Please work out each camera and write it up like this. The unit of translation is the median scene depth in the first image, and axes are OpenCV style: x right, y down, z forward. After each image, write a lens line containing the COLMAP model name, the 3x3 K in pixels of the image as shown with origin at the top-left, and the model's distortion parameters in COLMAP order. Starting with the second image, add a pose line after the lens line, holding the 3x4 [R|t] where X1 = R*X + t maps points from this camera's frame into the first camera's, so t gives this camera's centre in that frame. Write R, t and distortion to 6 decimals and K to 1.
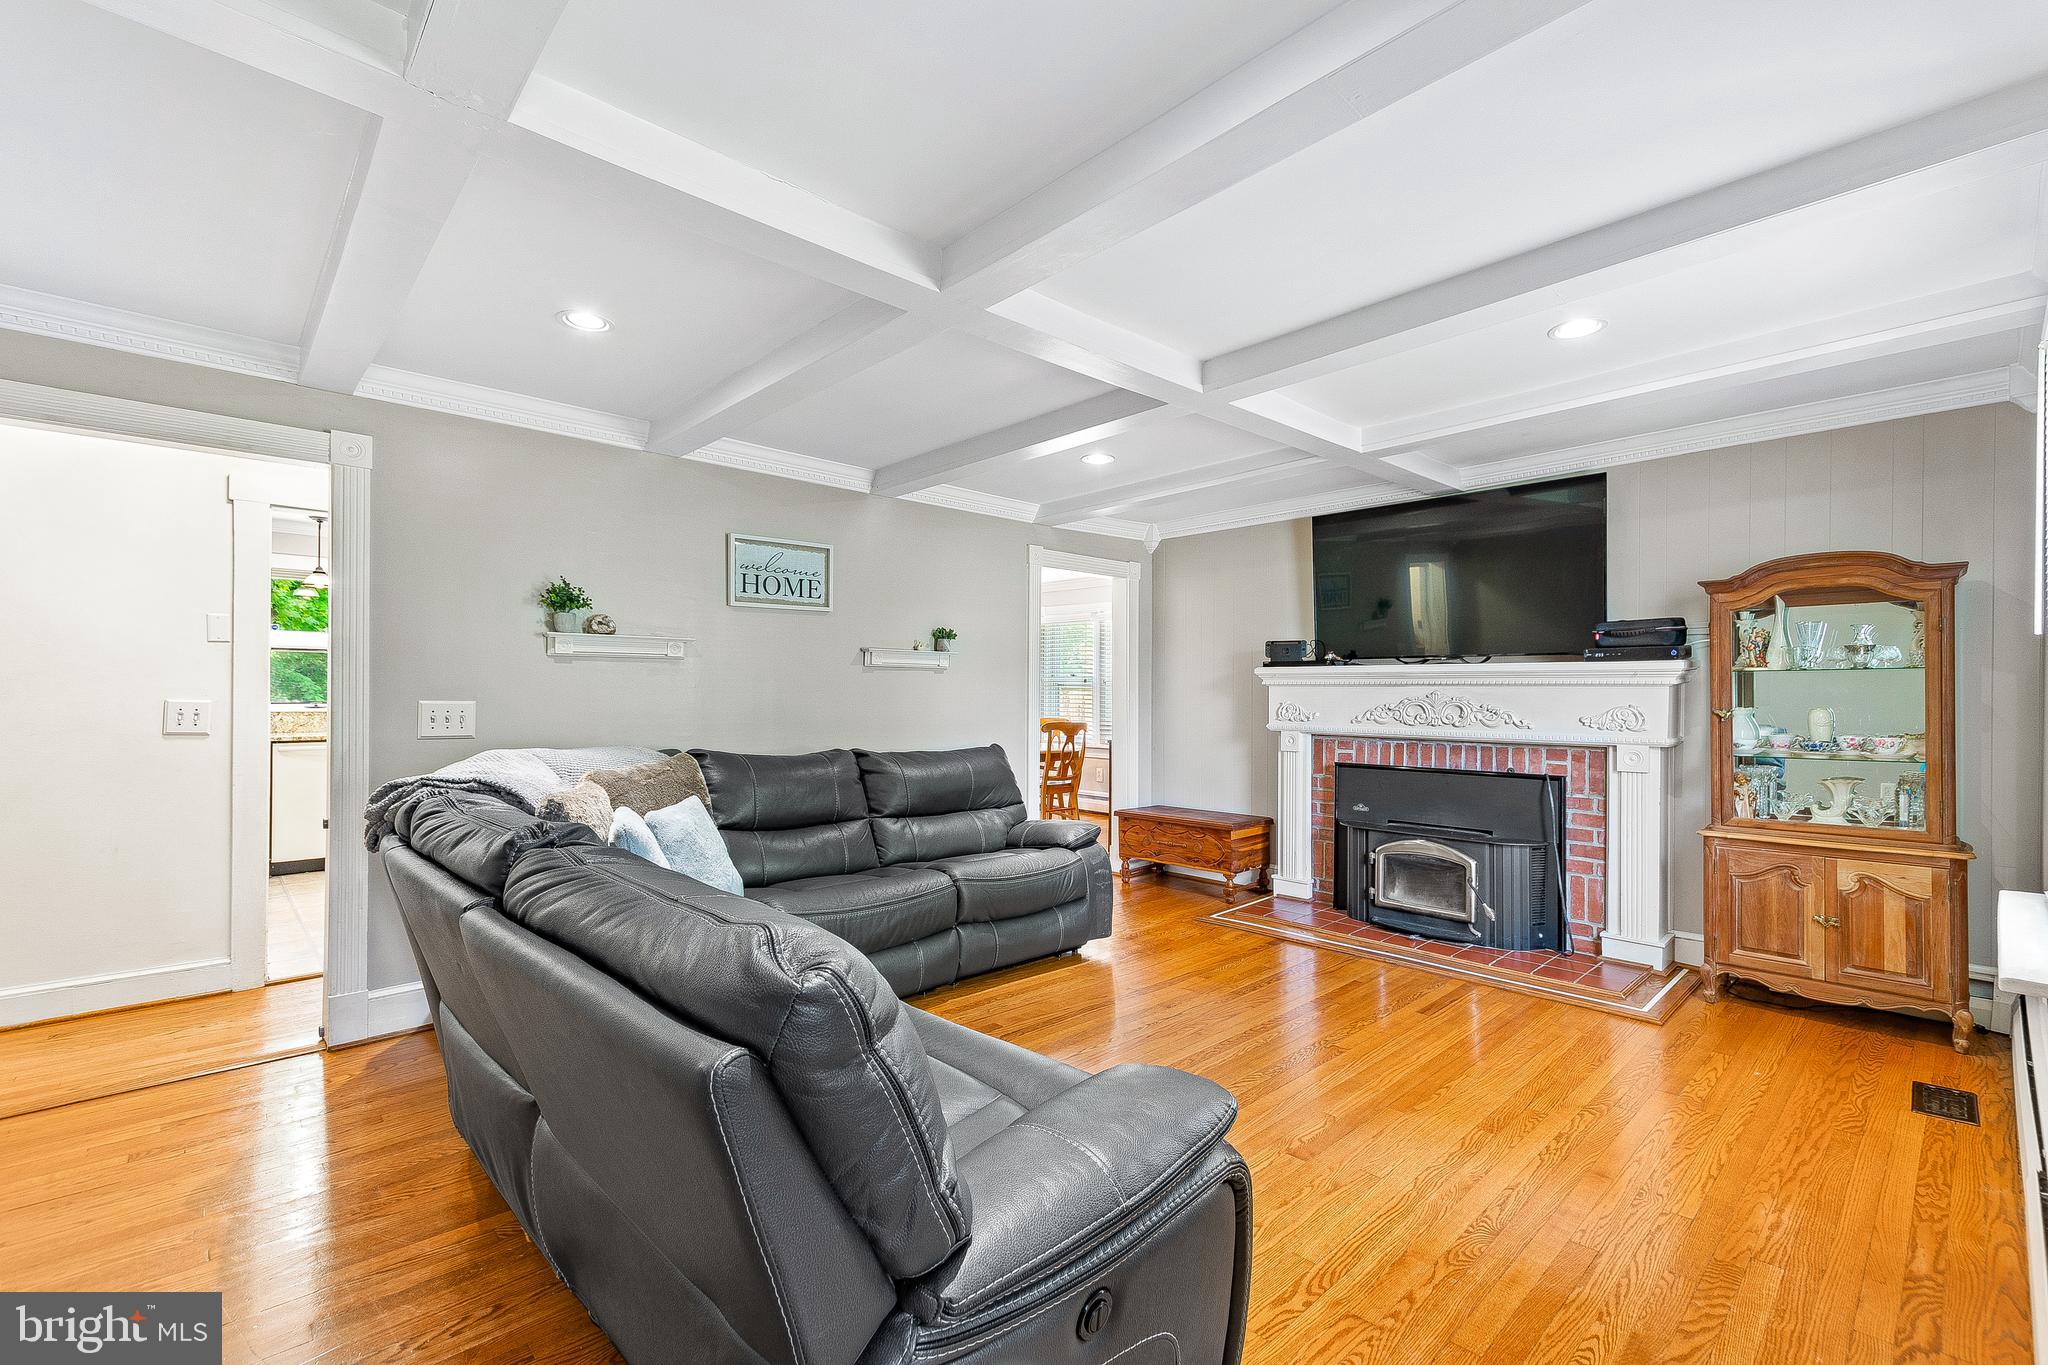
lens RADIAL K [[888.9, 0, 1030.3], [0, 888.9, 690.6], [0, 0, 1]] dist [0.012388, 0.000068]
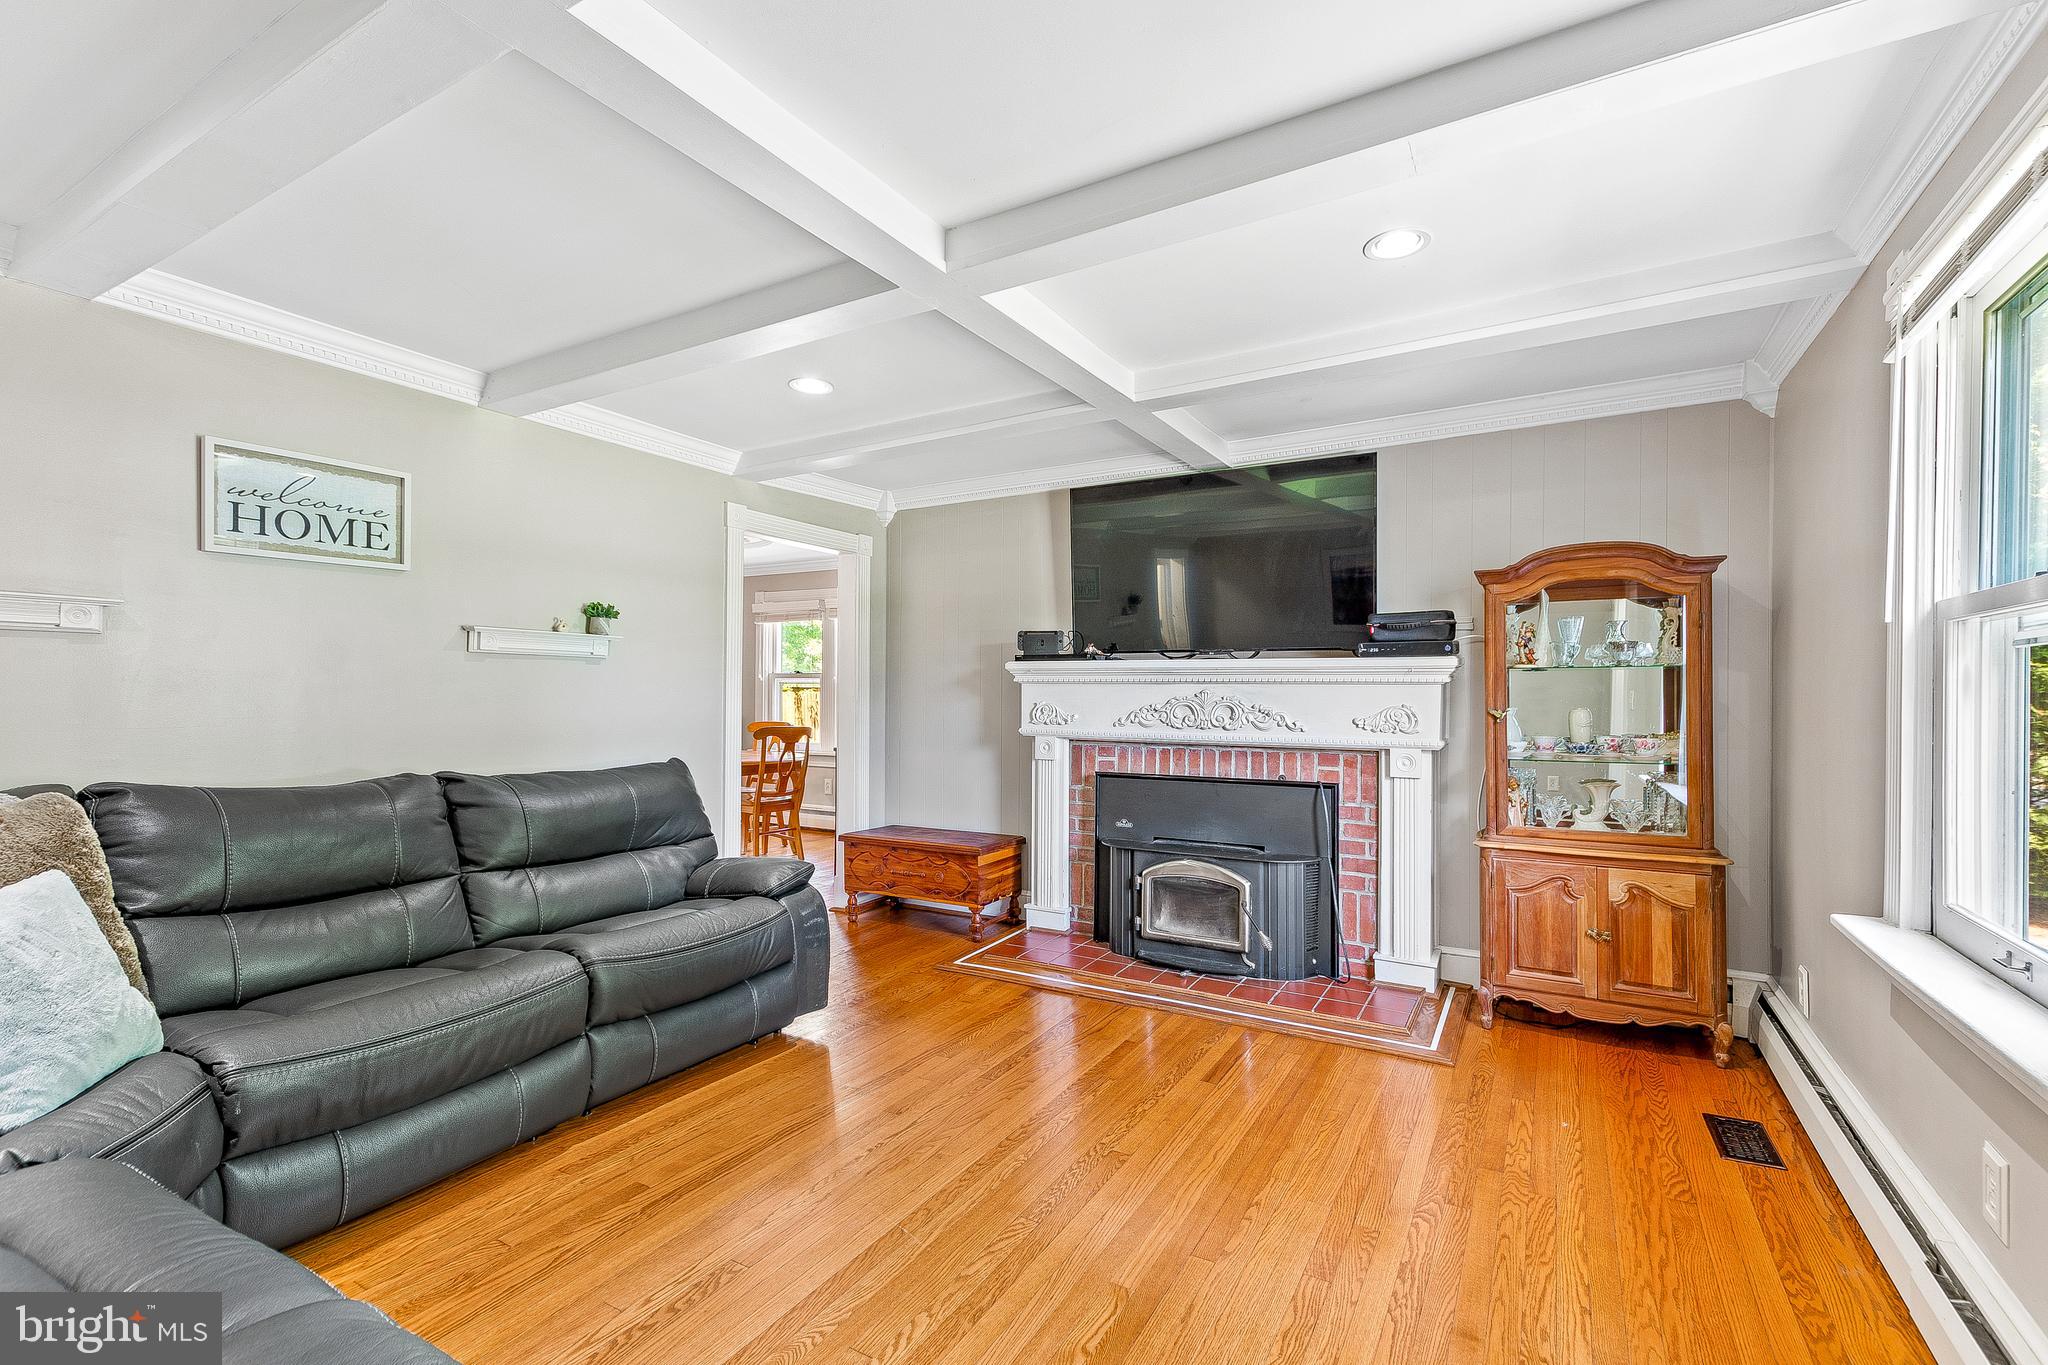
lens RADIAL K [[888.9, 0, 1030.3], [0, 888.9, 690.6], [0, 0, 1]] dist [0.012388, 0.000068]
pose [[0.959127, 0.002155, 0.282969, 0.042339], [-0.002138, 0.999998, -0.000369, 0.002456], [-0.282970, -0.000251, 0.959129, 0.219307]]
